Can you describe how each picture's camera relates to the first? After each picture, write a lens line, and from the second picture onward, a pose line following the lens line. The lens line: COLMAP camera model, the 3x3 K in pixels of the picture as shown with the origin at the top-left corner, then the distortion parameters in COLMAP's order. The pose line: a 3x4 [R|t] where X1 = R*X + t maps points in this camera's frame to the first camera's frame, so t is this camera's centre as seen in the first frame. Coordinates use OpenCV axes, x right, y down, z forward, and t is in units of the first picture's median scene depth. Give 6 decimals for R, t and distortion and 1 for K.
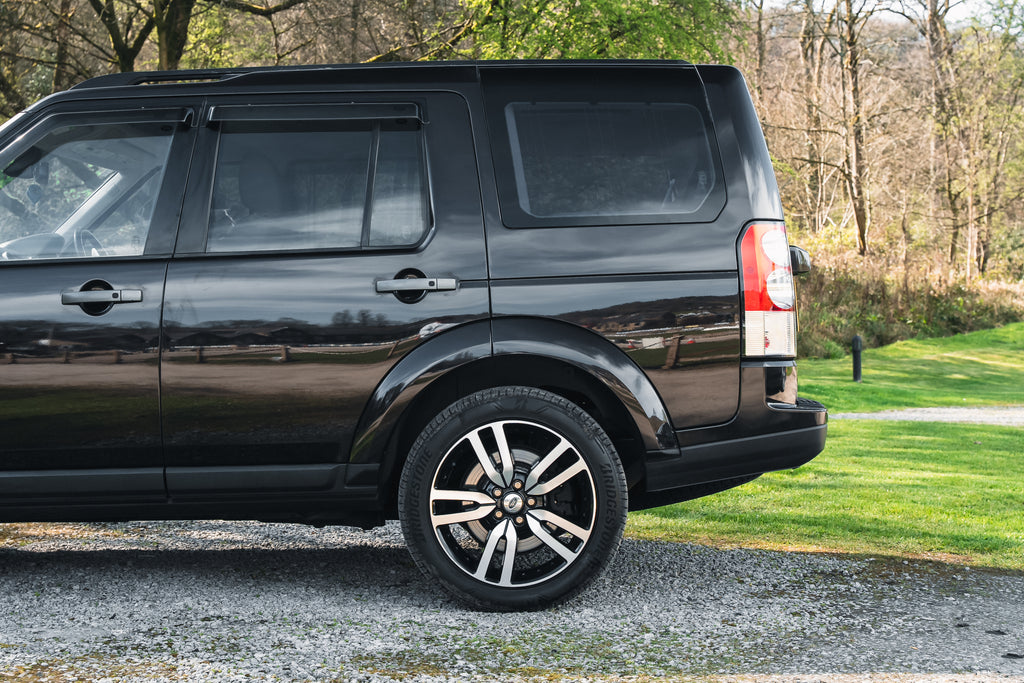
lens RADIAL K [[1519.1, 0, 512.0], [0, 1519.1, 341.5], [0, 0, 1]] dist [0.012583, 0.022727]
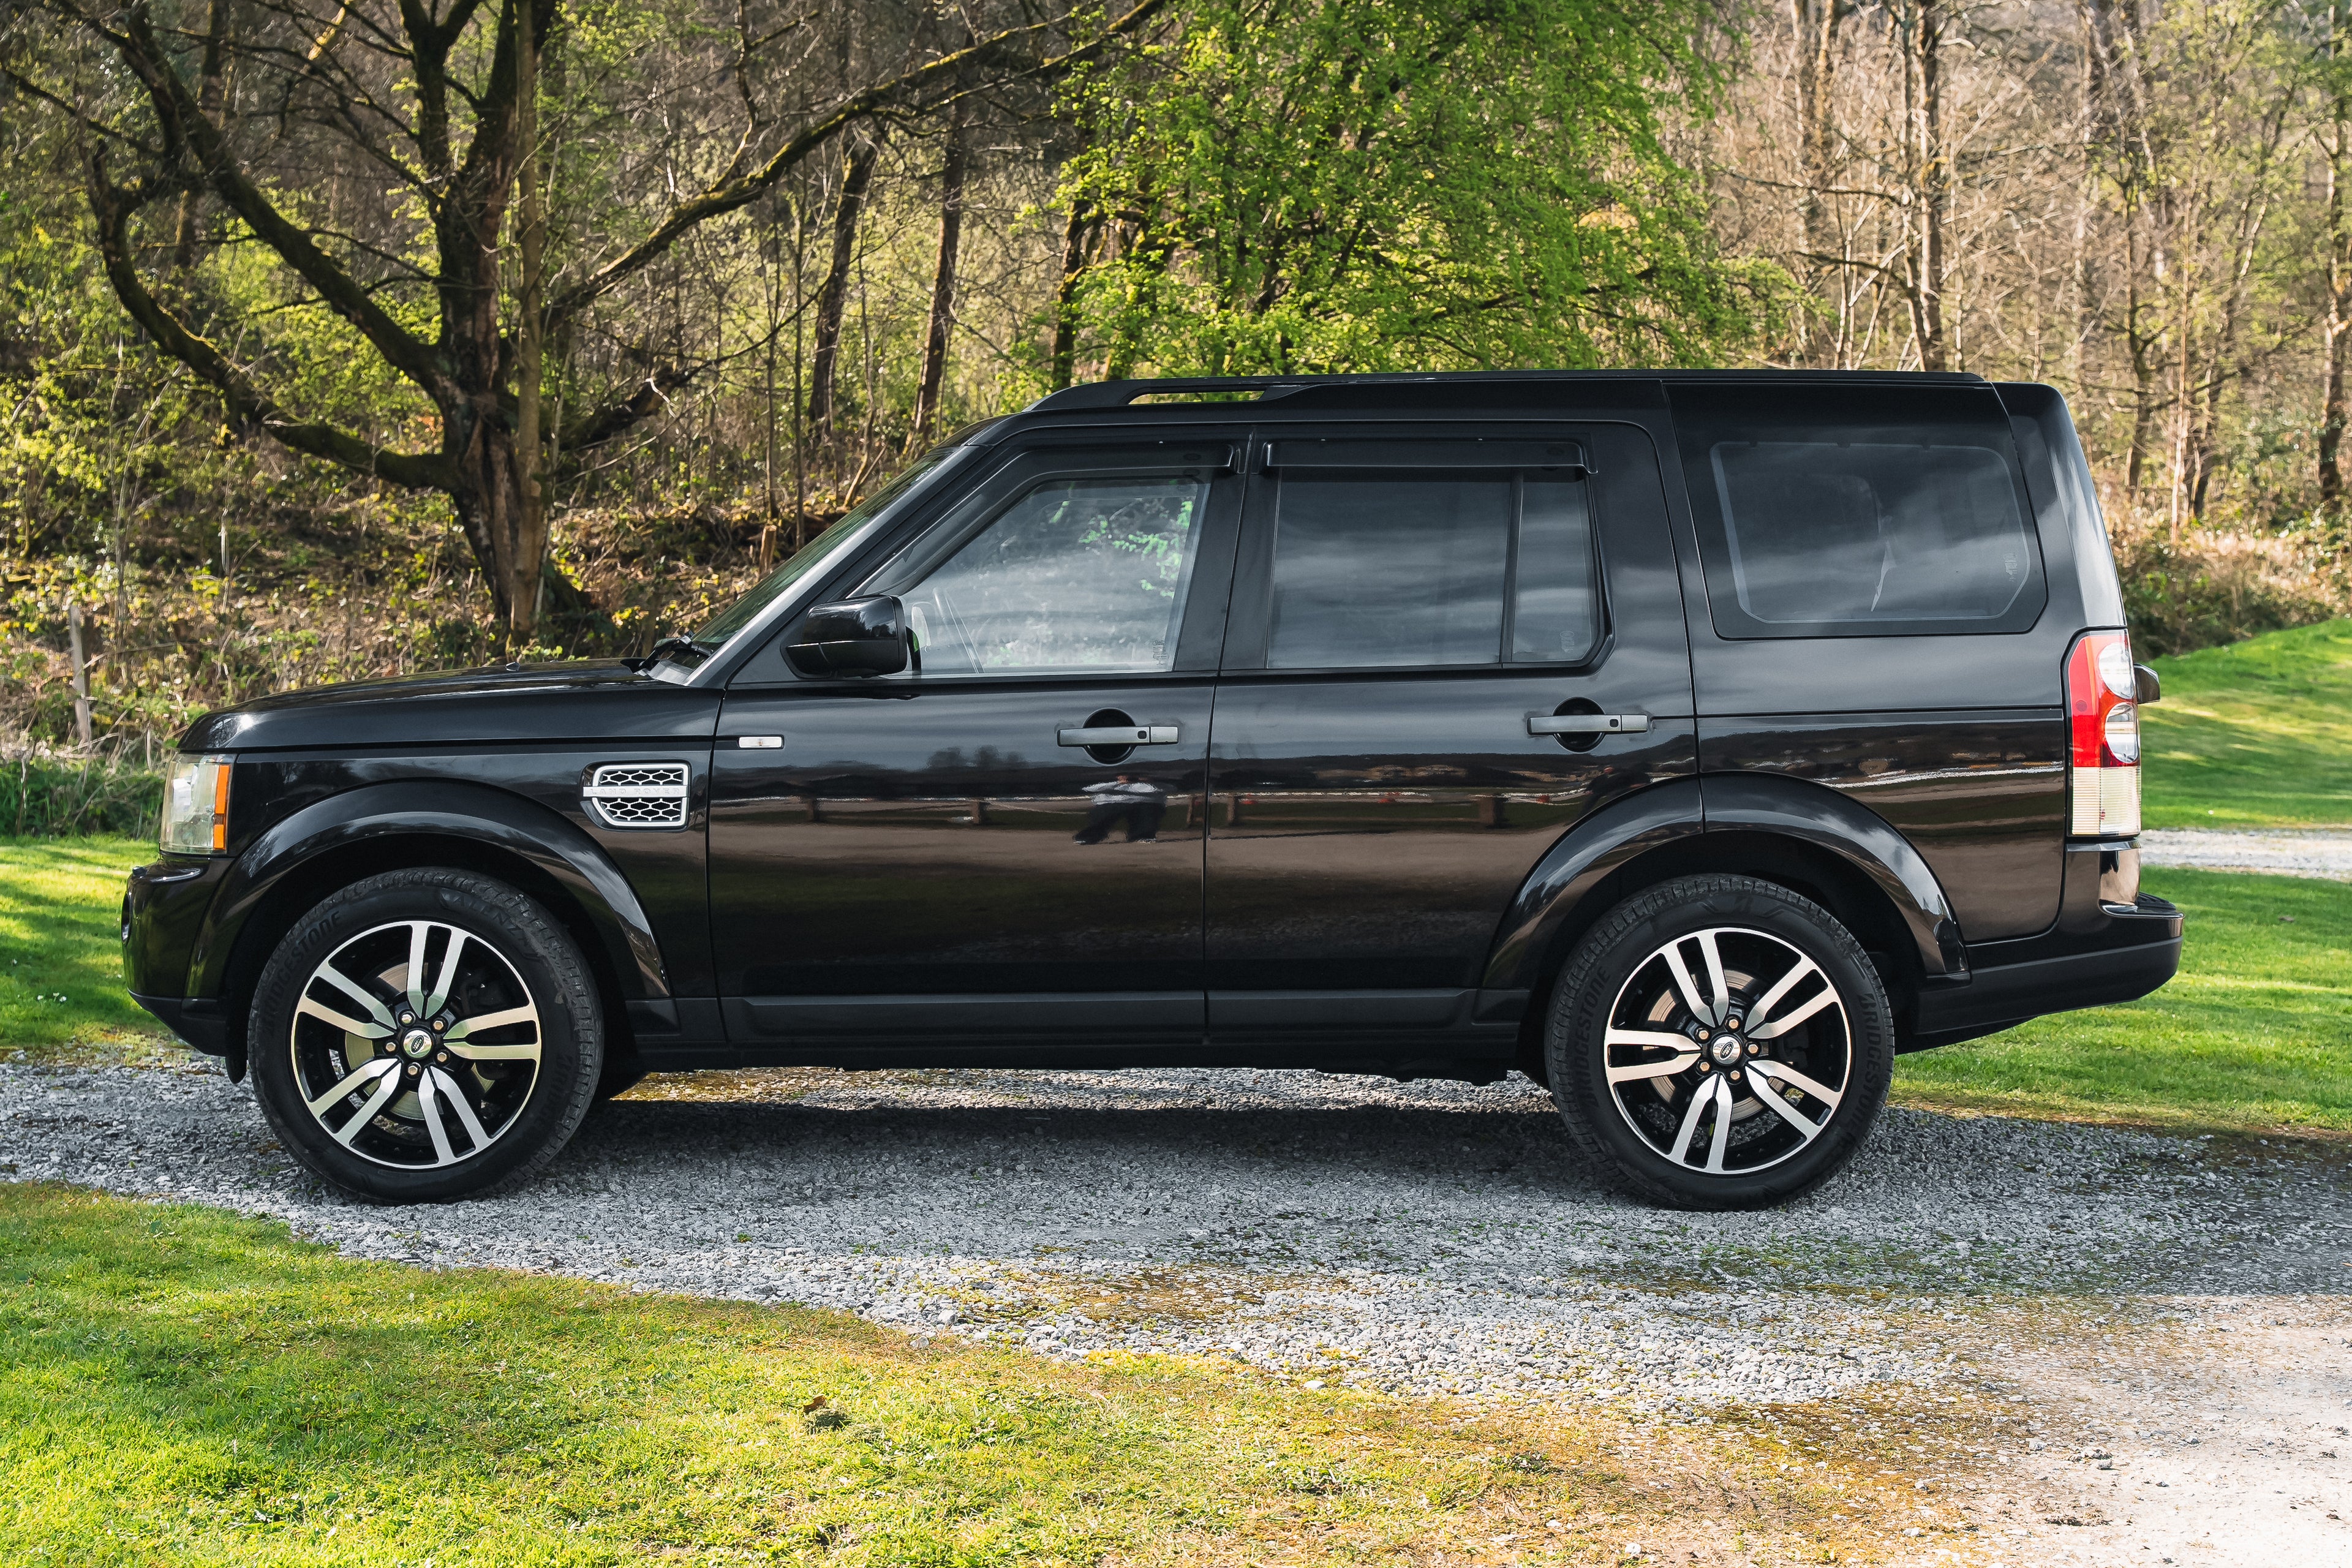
lens RADIAL K [[3489.2, 0, 1176.0], [0, 3489.2, 784.0], [0, 0, 1]] dist [0.012583, 0.022727]
pose [[0.999500, 0.013121, 0.028772, -0.273934], [-0.014506, 0.998719, 0.048474, -0.078355], [-0.028100, -0.048867, 0.998410, -0.502019]]
